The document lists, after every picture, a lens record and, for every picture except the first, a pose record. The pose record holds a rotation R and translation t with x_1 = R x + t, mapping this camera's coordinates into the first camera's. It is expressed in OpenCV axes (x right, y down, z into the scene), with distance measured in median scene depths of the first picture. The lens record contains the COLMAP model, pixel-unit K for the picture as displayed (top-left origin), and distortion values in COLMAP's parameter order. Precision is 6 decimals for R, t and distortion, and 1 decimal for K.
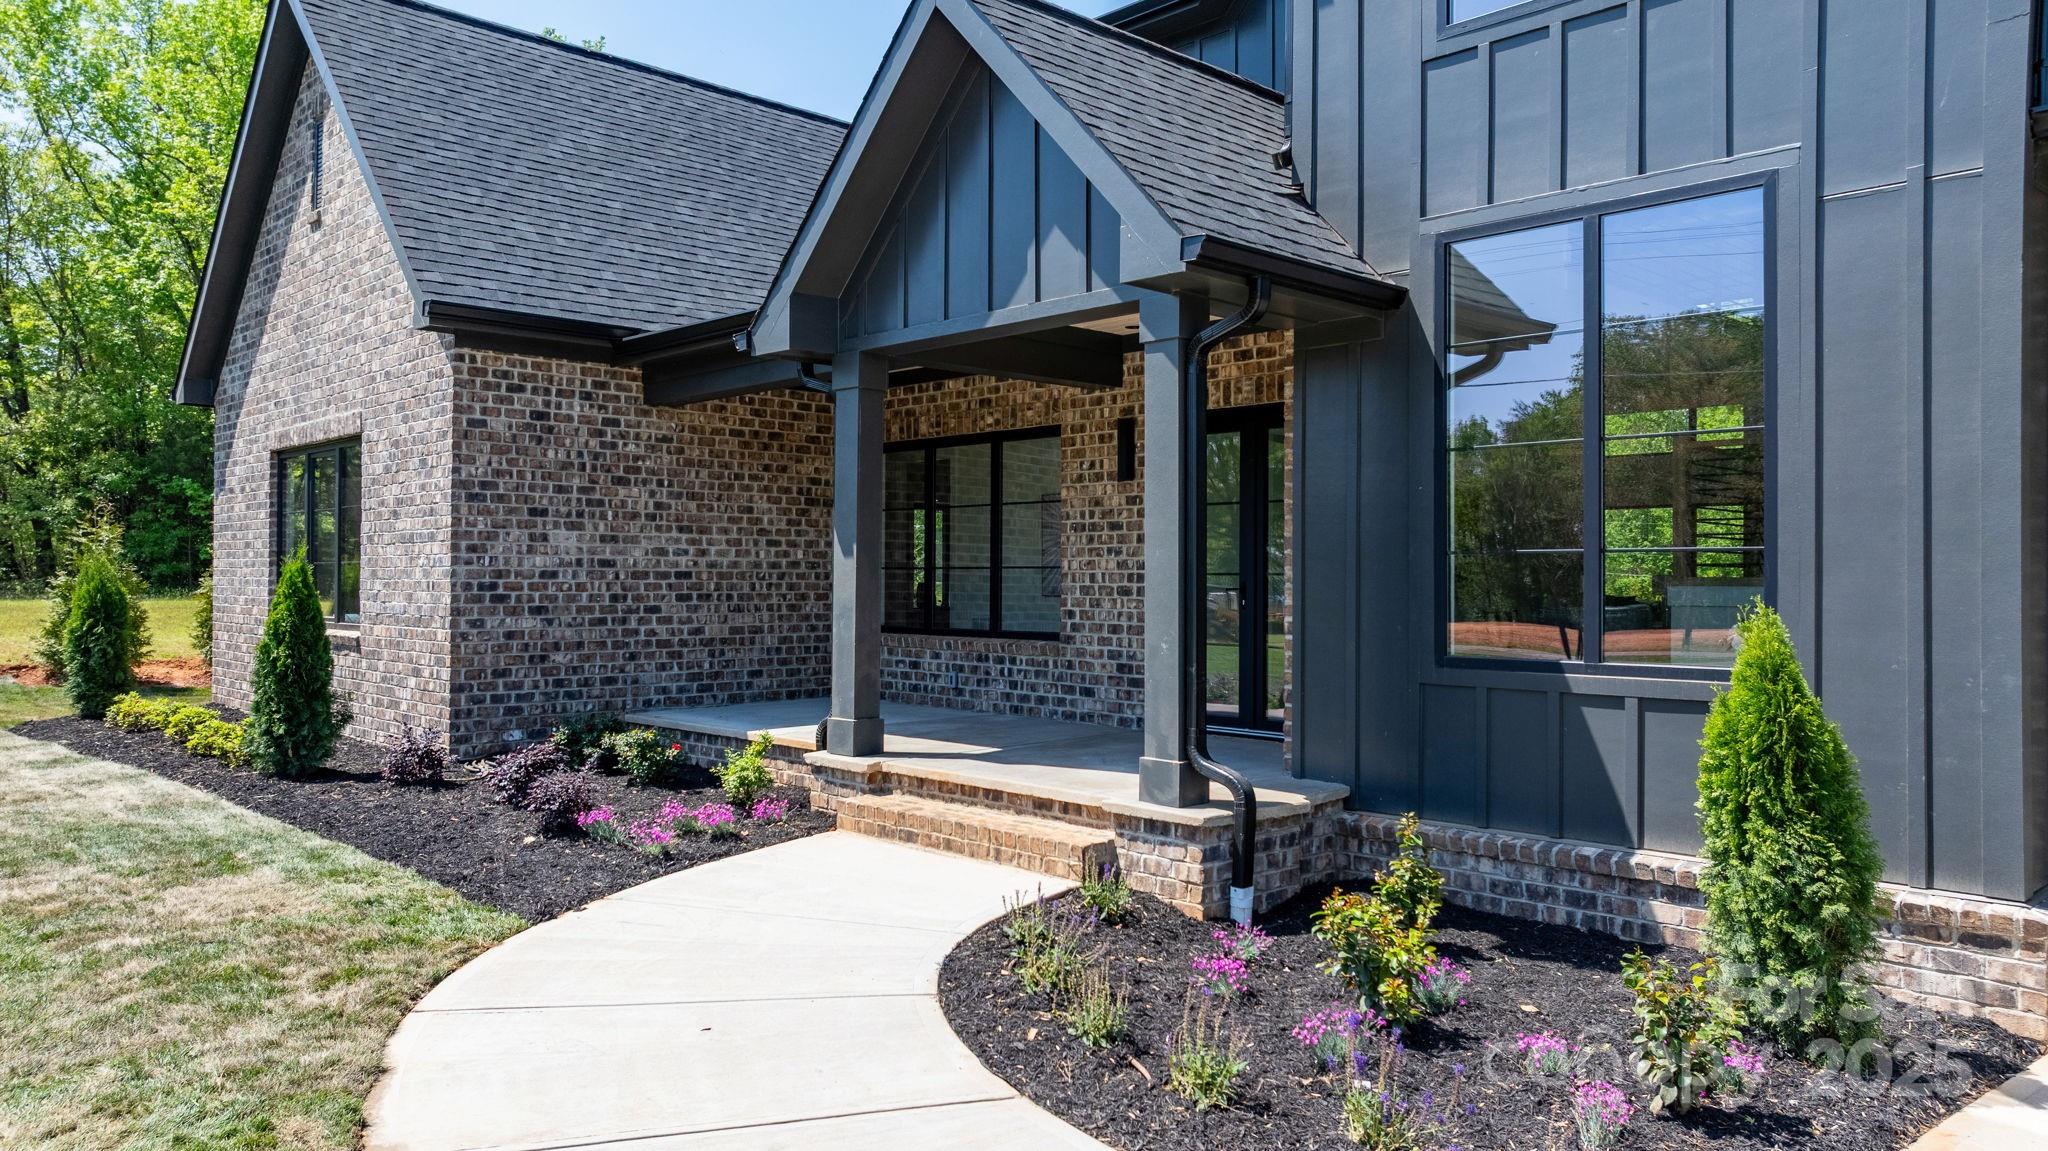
lens RADIAL K [[1440.5, 0, 1024.0], [0, 1440.5, 575.5], [0, 0, 1]] dist [-0.014740, 0.029238]
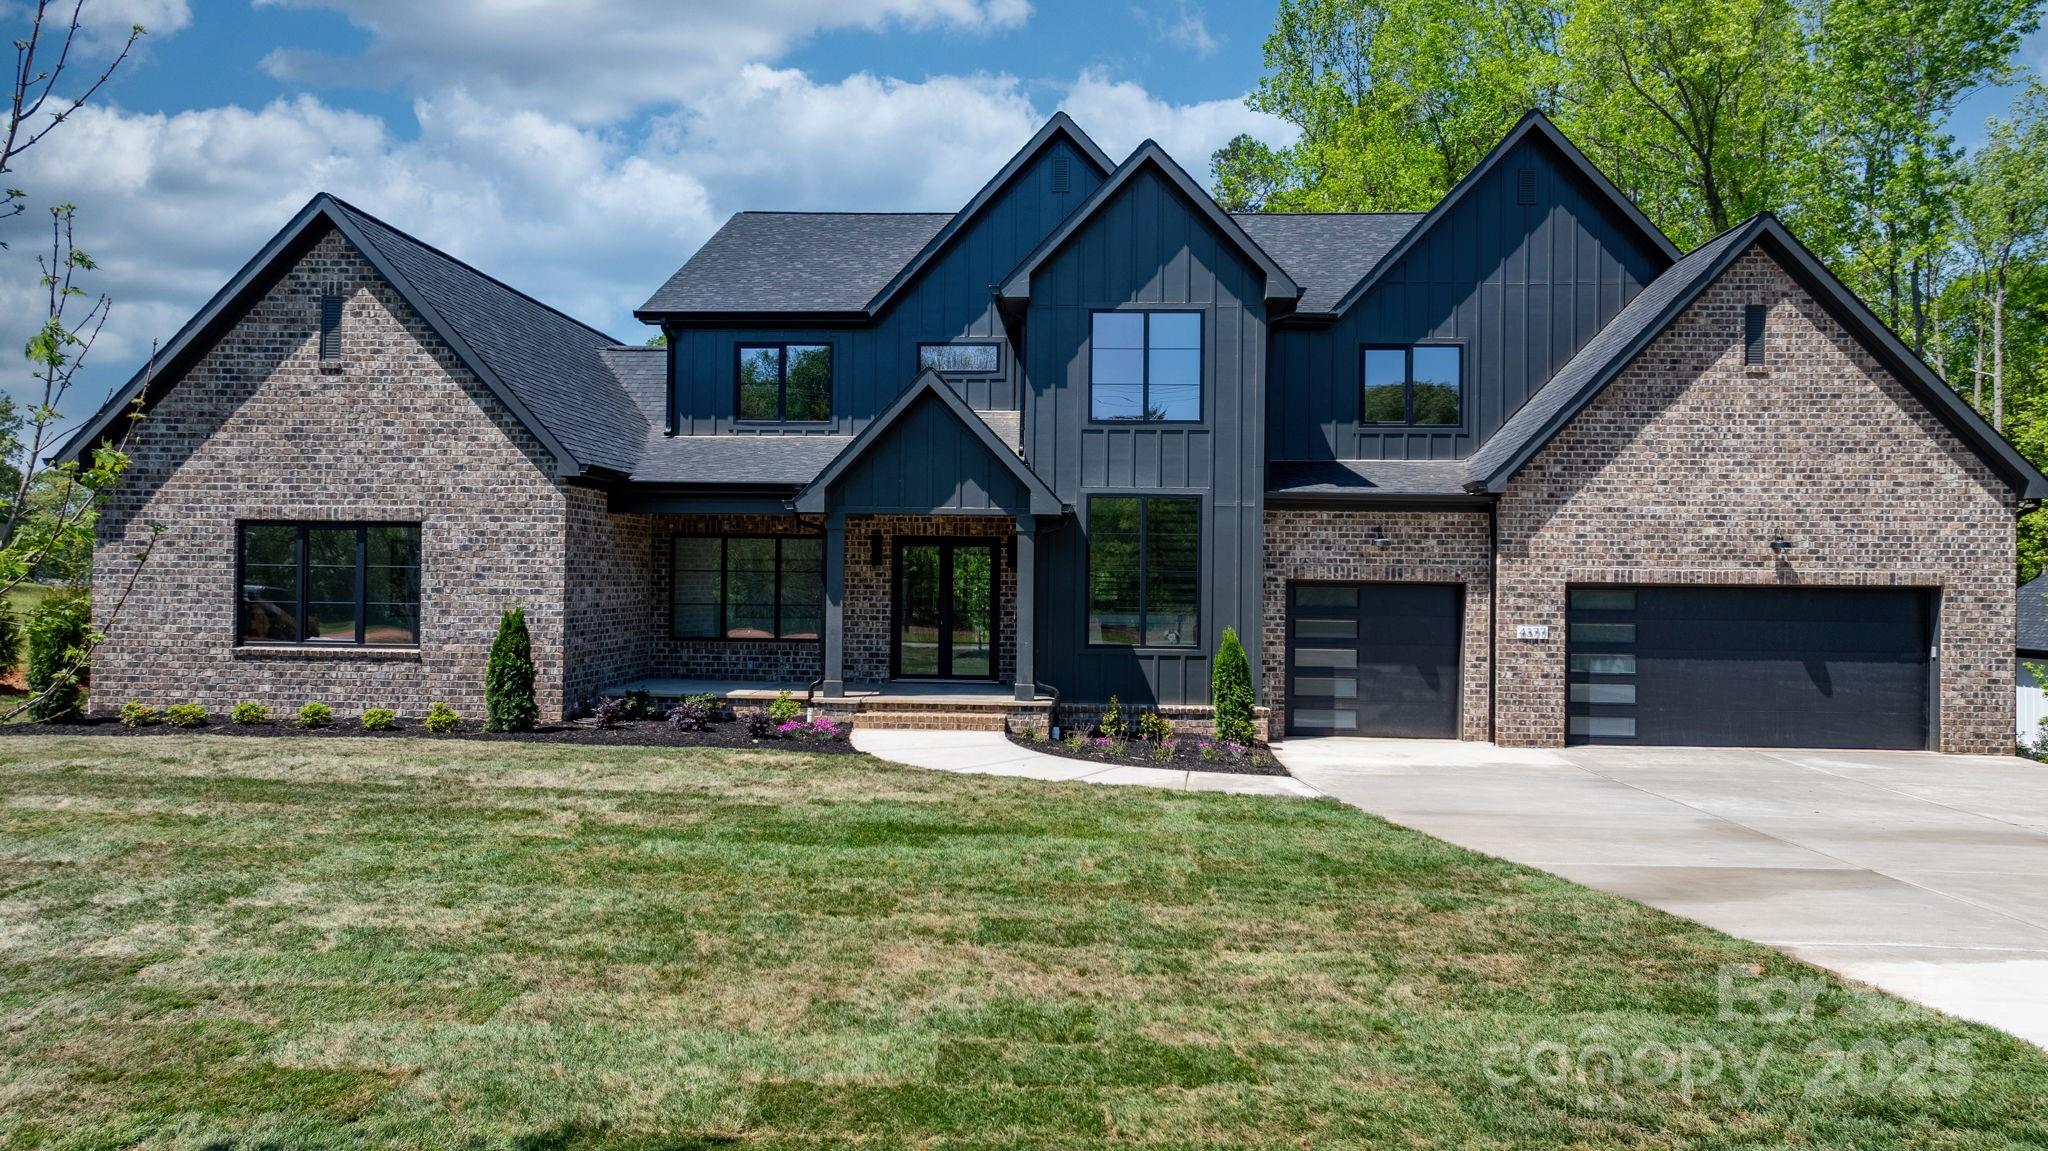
lens RADIAL K [[1440.5, 0, 1024.0], [0, 1440.5, 575.5], [0, 0, 1]] dist [-0.014740, 0.029238]
pose [[0.724515, 0.005293, 0.689239, -1.387652], [-0.010202, 0.999943, 0.003044, -0.067892], [-0.689184, -0.009237, 0.724528, -0.757099]]
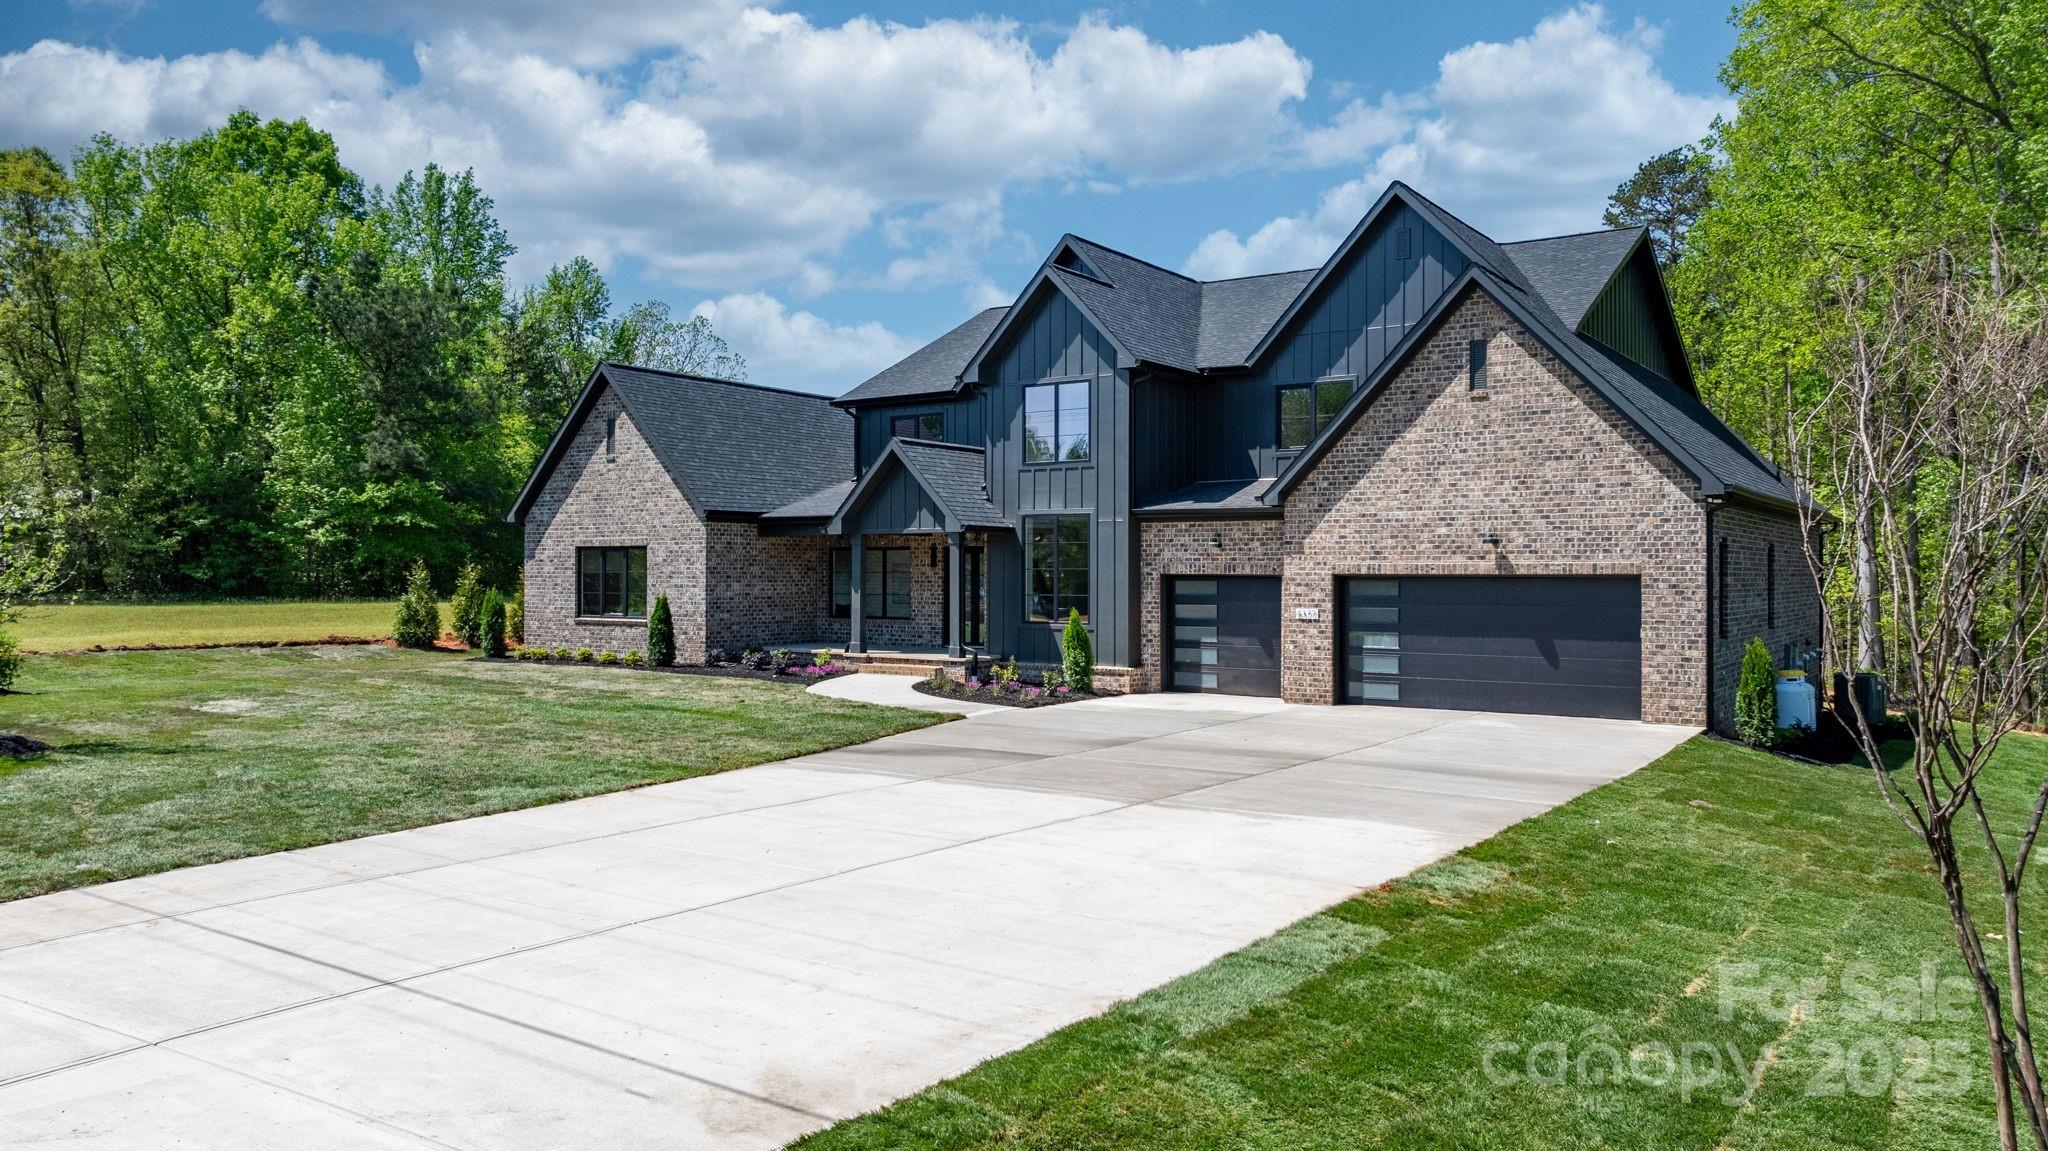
lens RADIAL K [[1440.5, 0, 1024.0], [0, 1440.5, 575.5], [0, 0, 1]] dist [-0.014740, 0.029238]
pose [[0.979283, -0.004320, 0.202451, -0.411541], [0.003073, 0.999974, 0.006471, -0.076549], [-0.202474, -0.005715, 0.979271, -2.325014]]
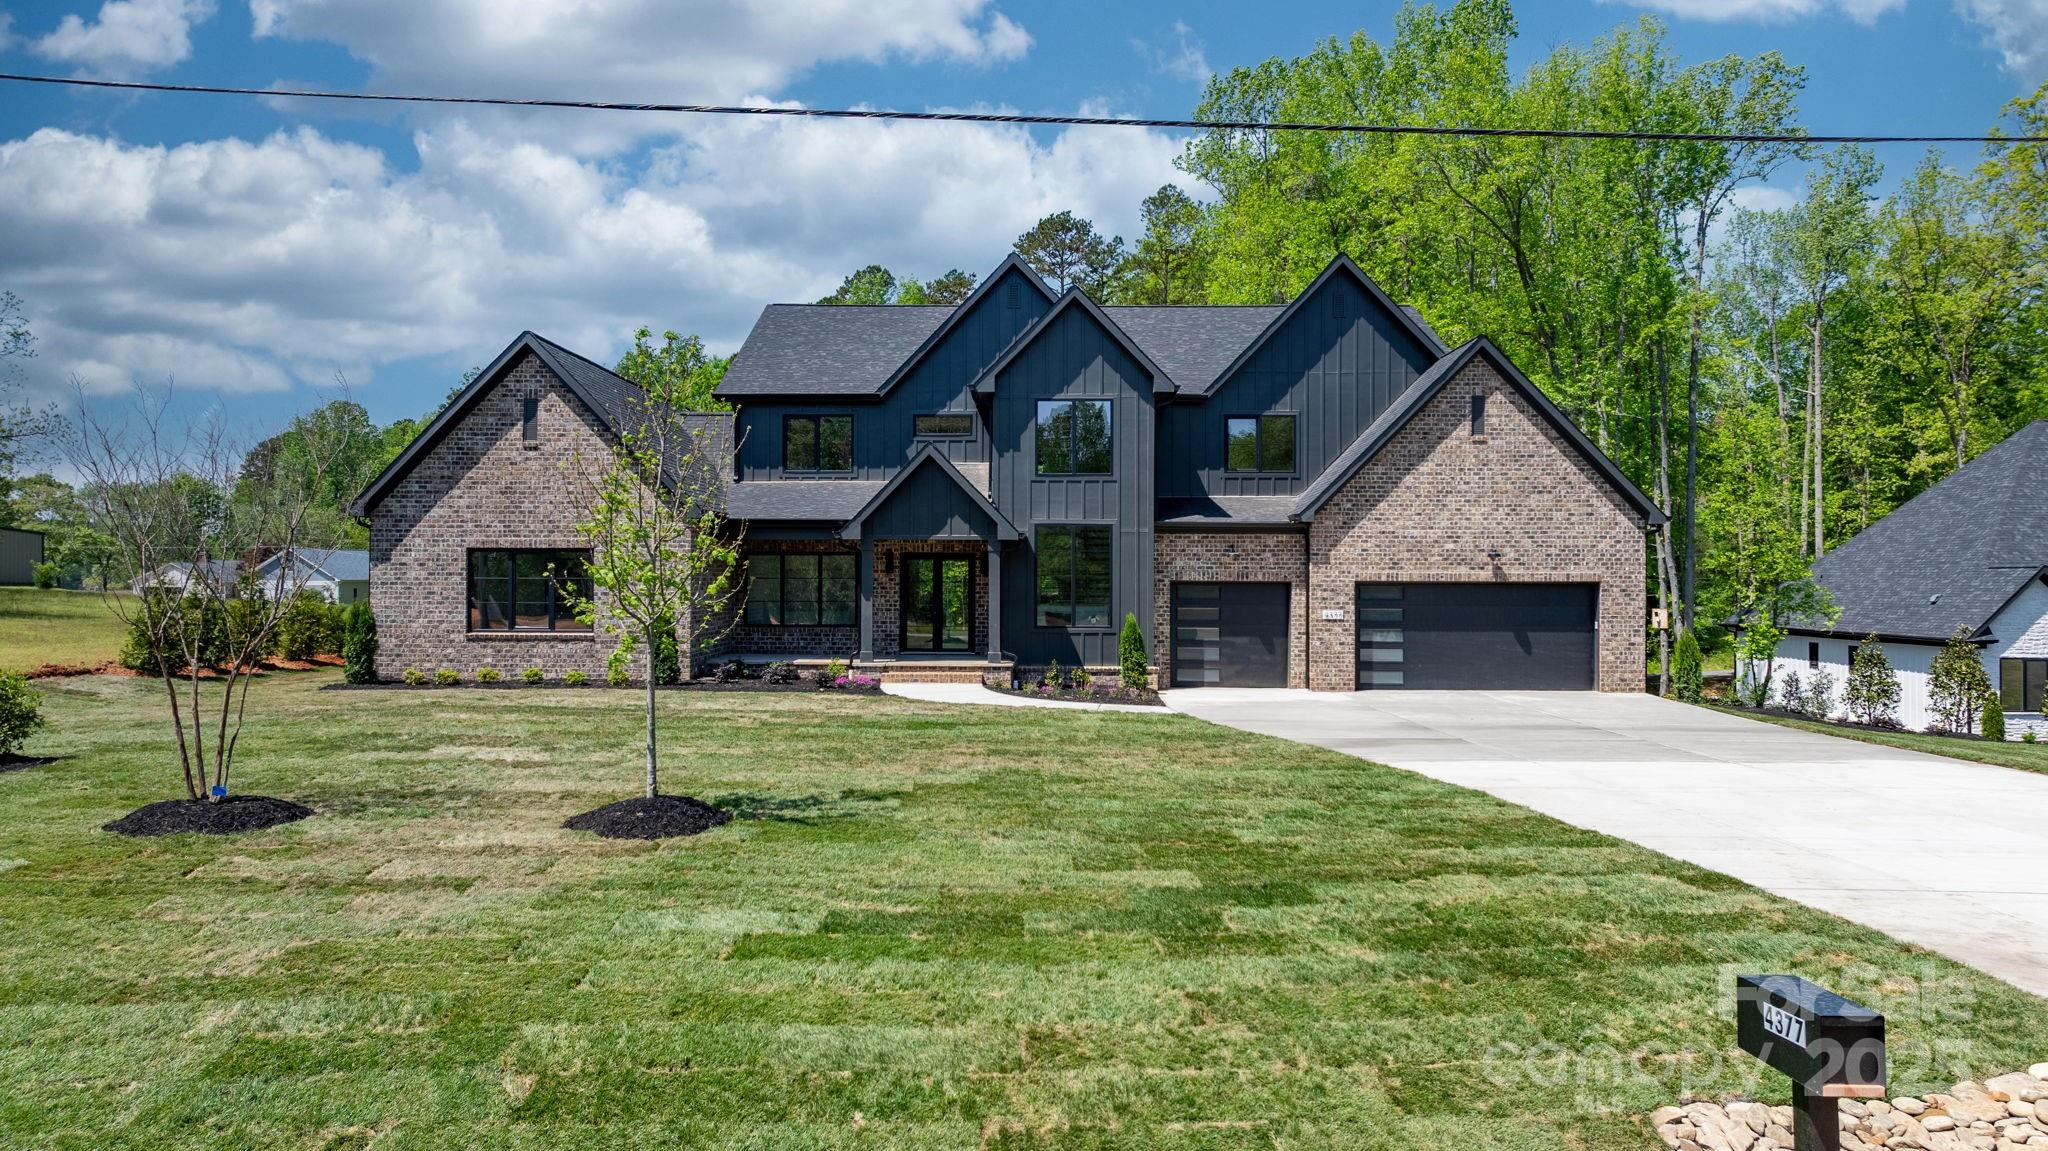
lens RADIAL K [[1444.5, 0, 1024.0], [0, 1444.5, 575.5], [0, 0, 1]] dist [0.003940, 0.001188]
pose [[0.698555, -0.003689, 0.715547, -2.166842], [-0.001480, 0.999977, 0.006601, -0.092987], [-0.715555, -0.005670, 0.698533, -1.502730]]
